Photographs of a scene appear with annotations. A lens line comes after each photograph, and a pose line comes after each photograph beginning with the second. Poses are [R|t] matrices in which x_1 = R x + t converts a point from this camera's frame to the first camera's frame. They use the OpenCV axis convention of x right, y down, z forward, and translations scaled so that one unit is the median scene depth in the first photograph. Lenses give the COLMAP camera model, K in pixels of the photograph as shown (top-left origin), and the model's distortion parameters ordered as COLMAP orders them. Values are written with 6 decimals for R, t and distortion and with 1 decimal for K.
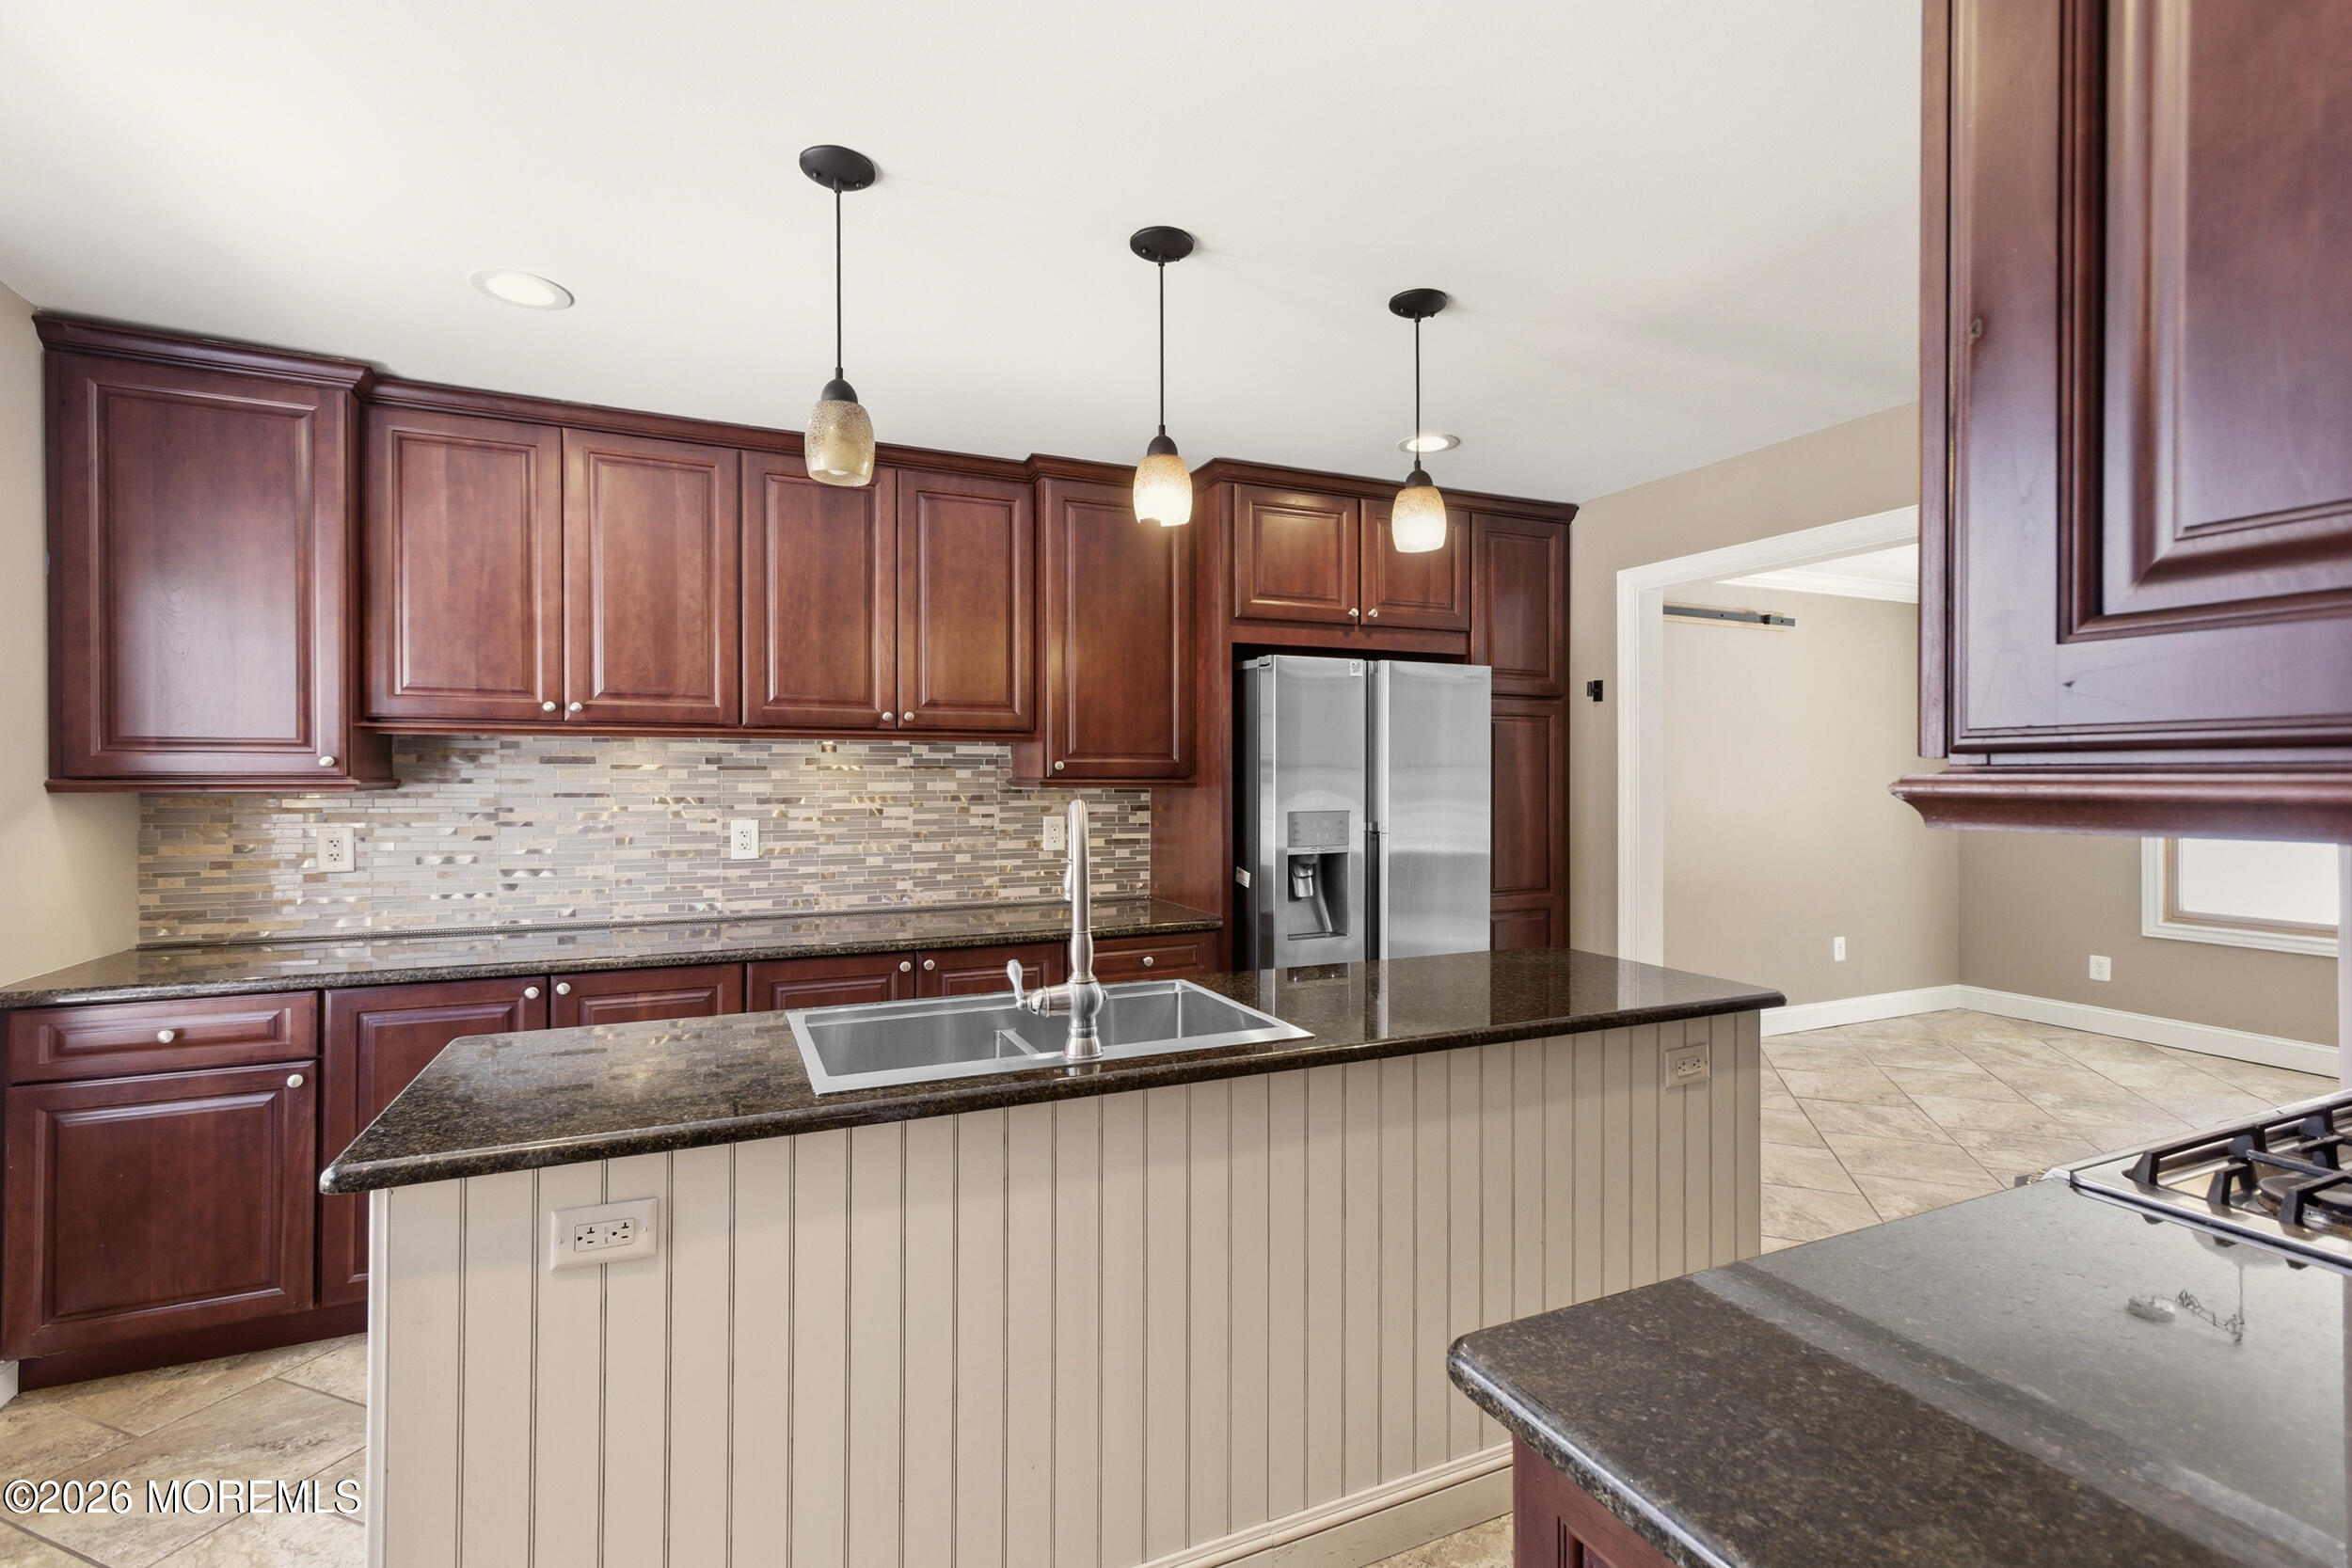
lens RADIAL K [[1040.5, 0, 1188.0], [0, 1040.5, 771.1], [0, 0, 1]] dist [0.012569, 0.000717]
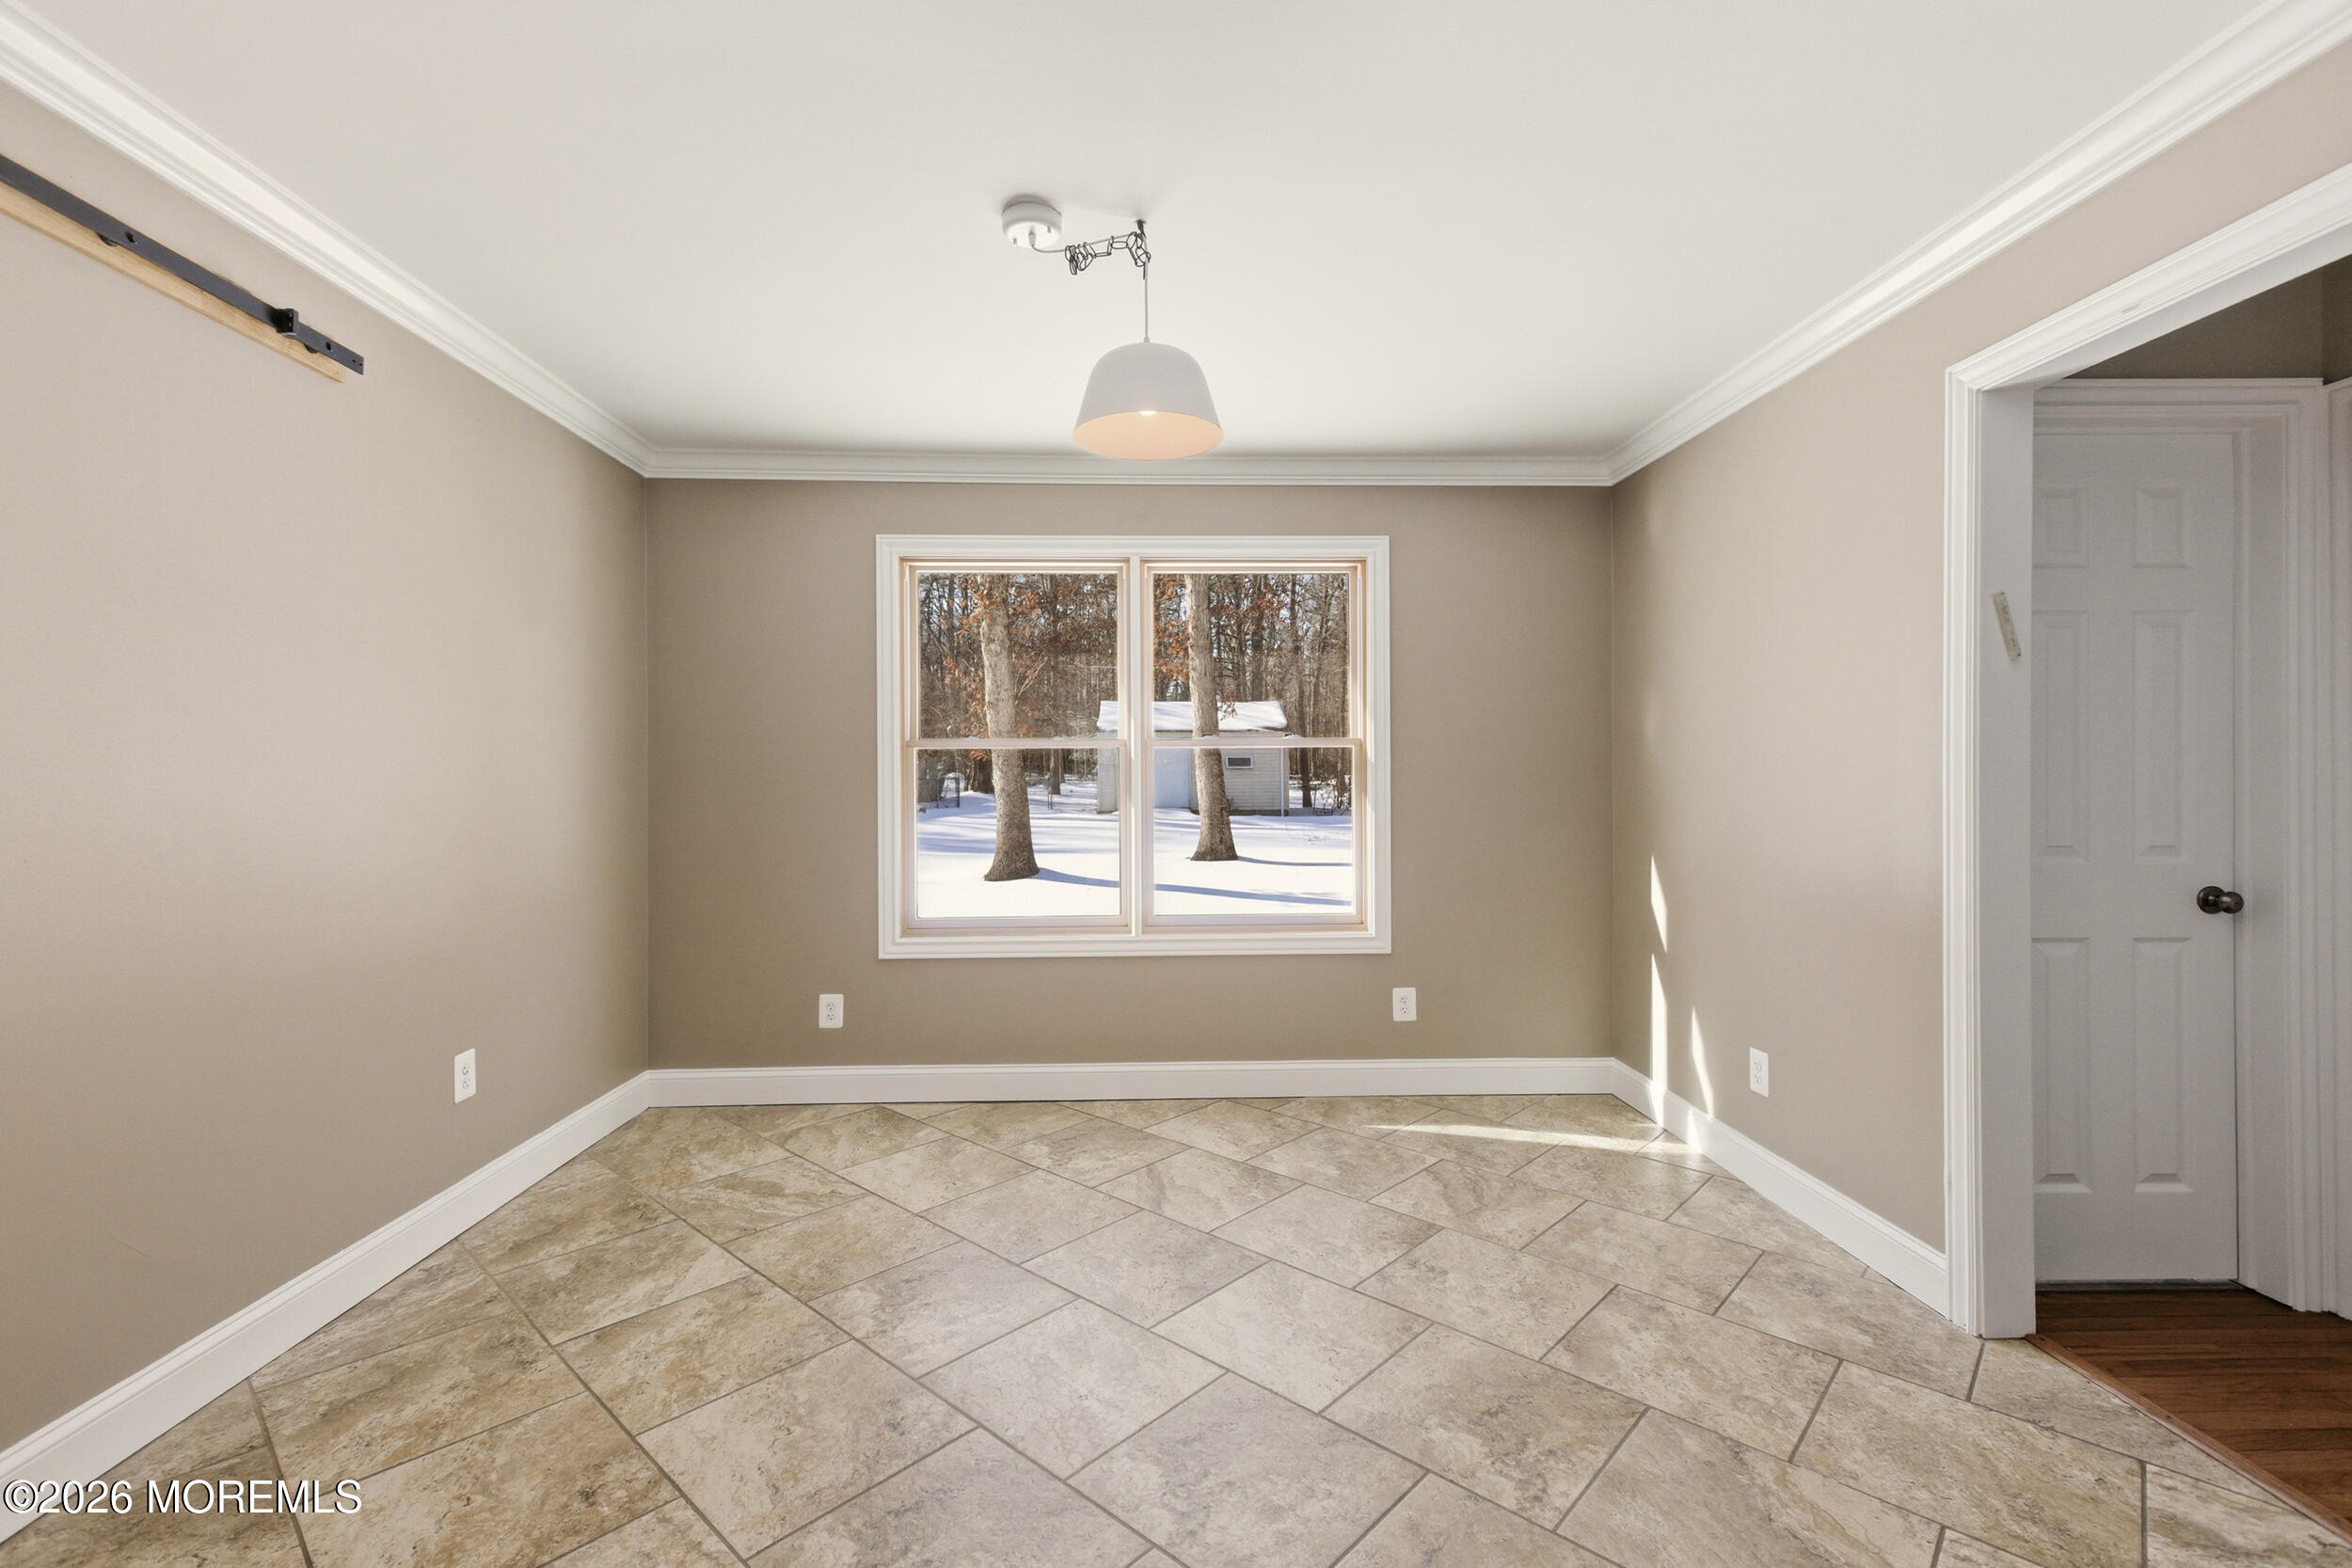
lens RADIAL K [[1040.5, 0, 1159.4], [0, 1040.5, 784.0], [0, 0, 1]] dist [0.012569, 0.000717]
pose [[0.394892, -0.001891, 0.918726, 0.525567], [-0.001136, 0.999996, 0.002546, 0.053512], [-0.918727, -0.002049, 0.394888, 0.888662]]
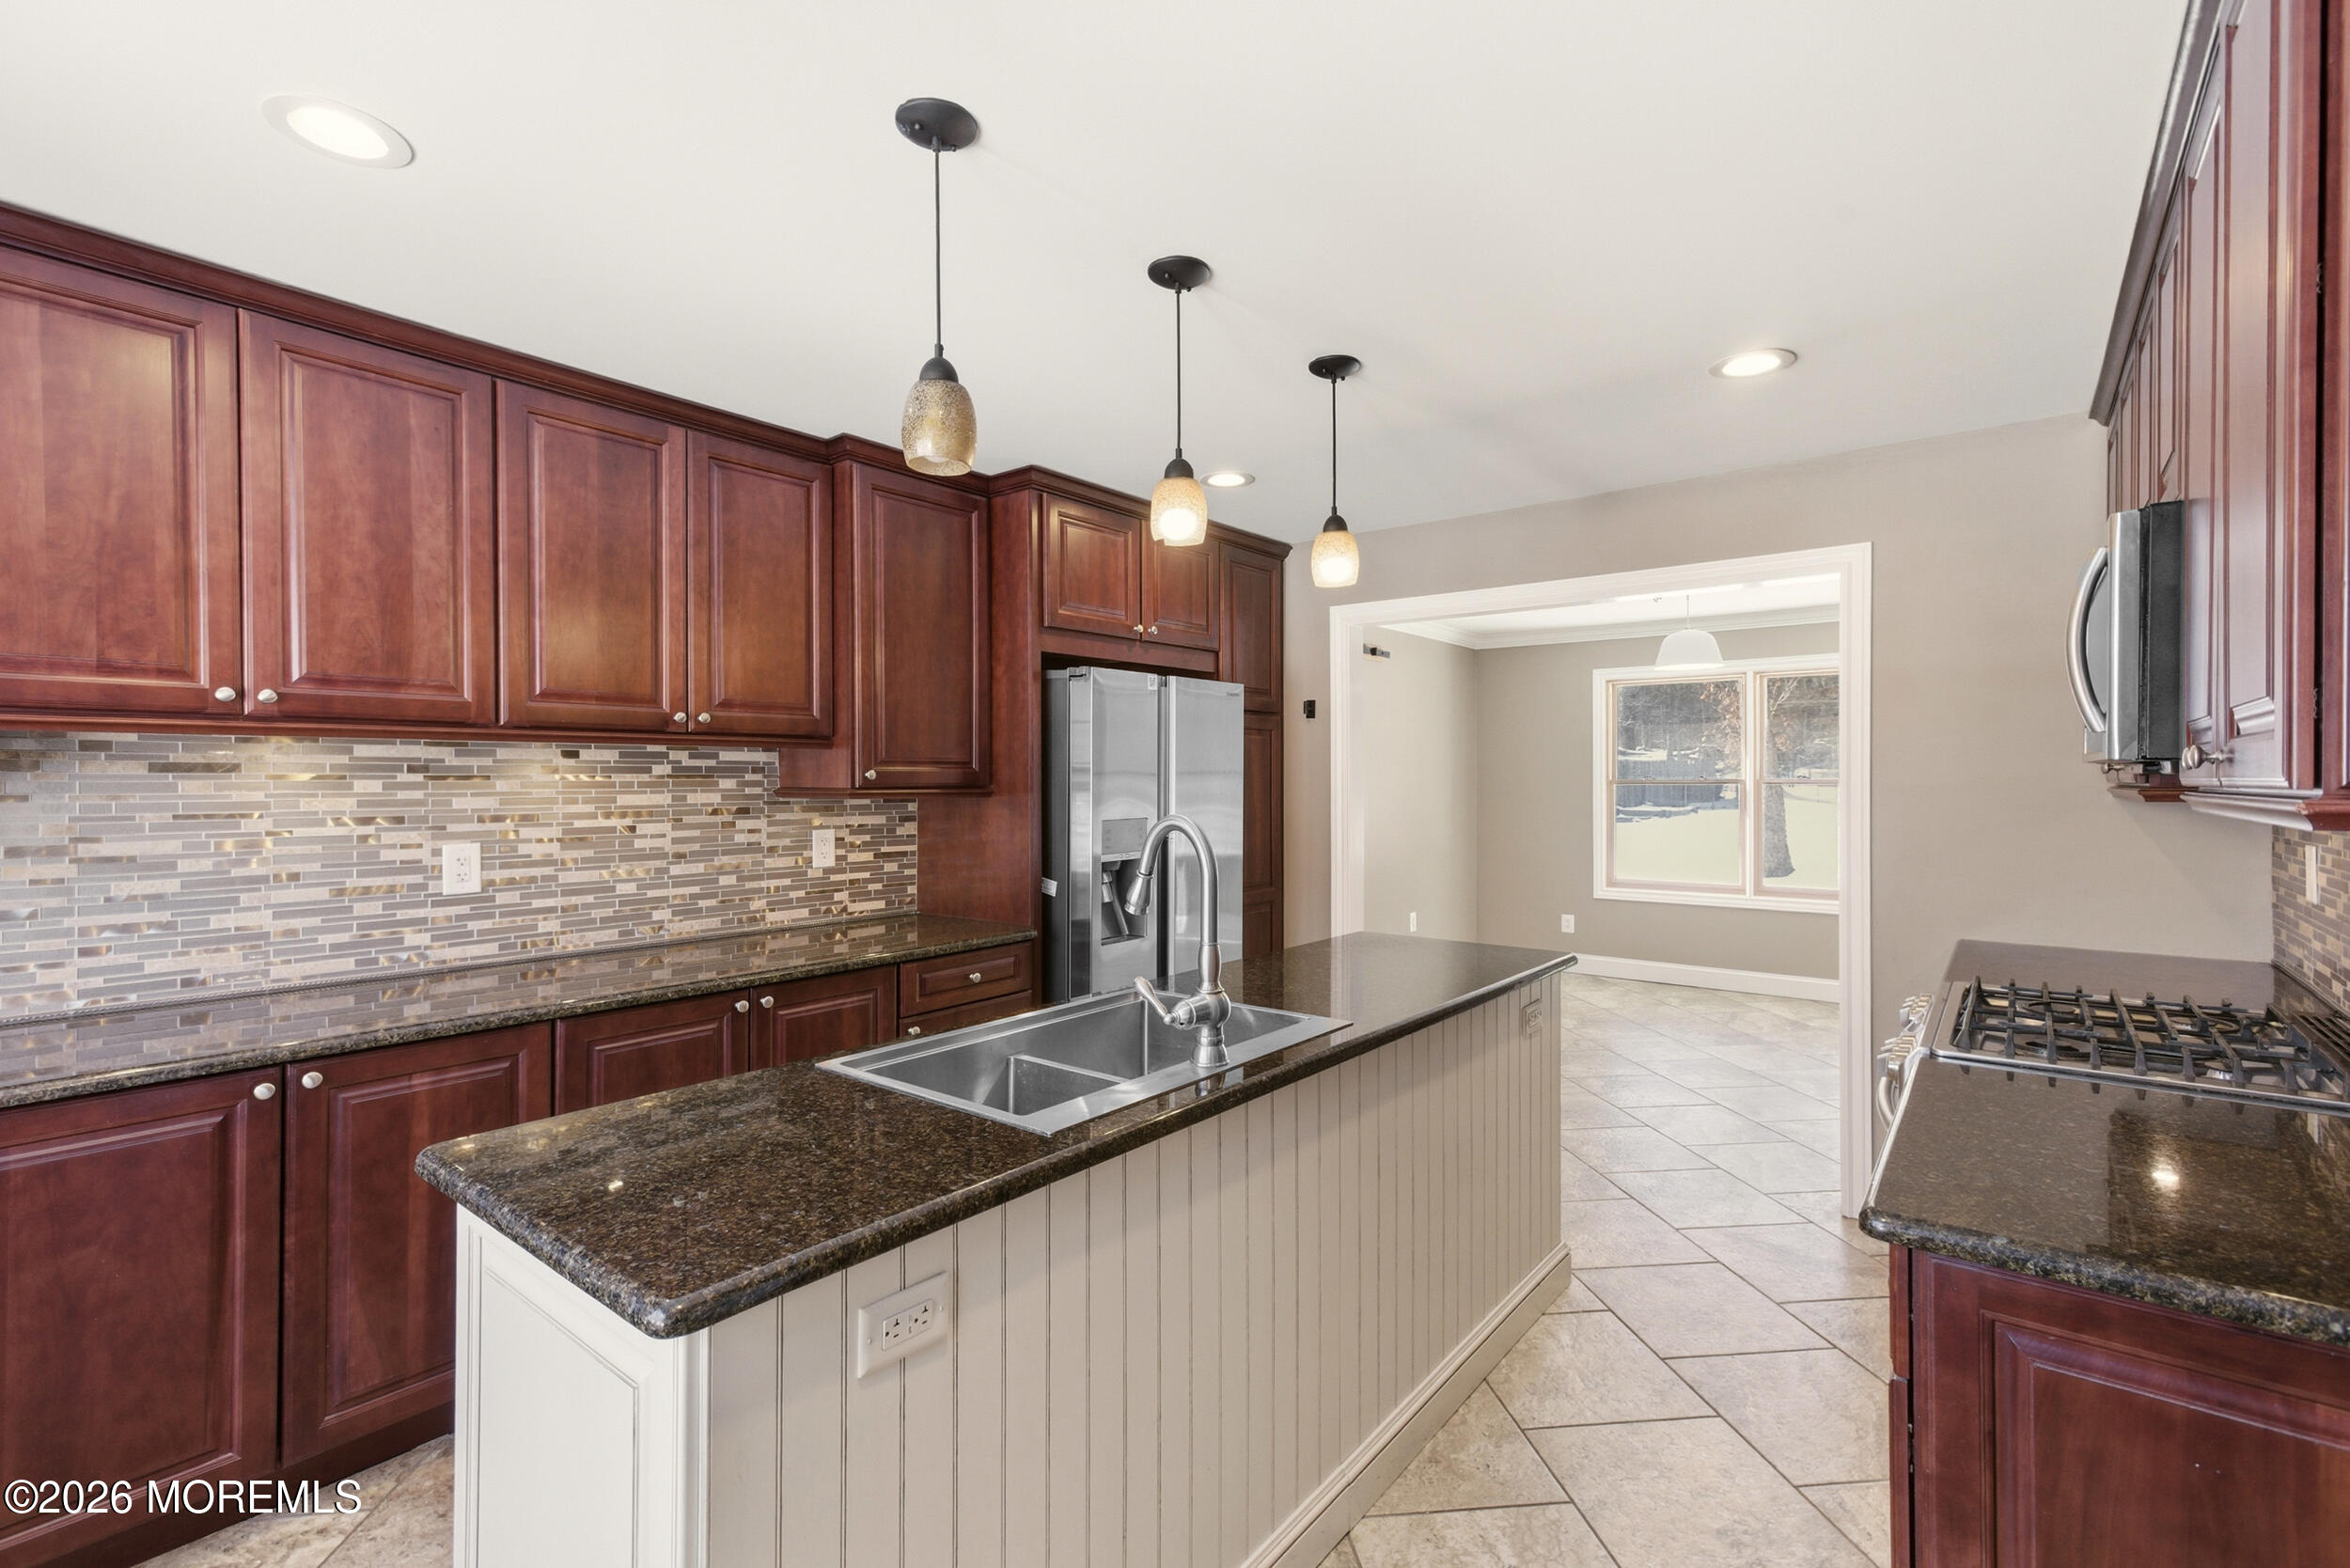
lens RADIAL K [[1039.8, 0, 1191.0], [0, 1039.8, 778.1], [0, 0, 1]] dist [0.012569, 0.000717]
pose [[0.891481, -0.000882, 0.453057, -0.294165], [-0.001056, 0.999991, 0.004023, -0.006616], [-0.453057, -0.004065, 0.891472, 0.046620]]
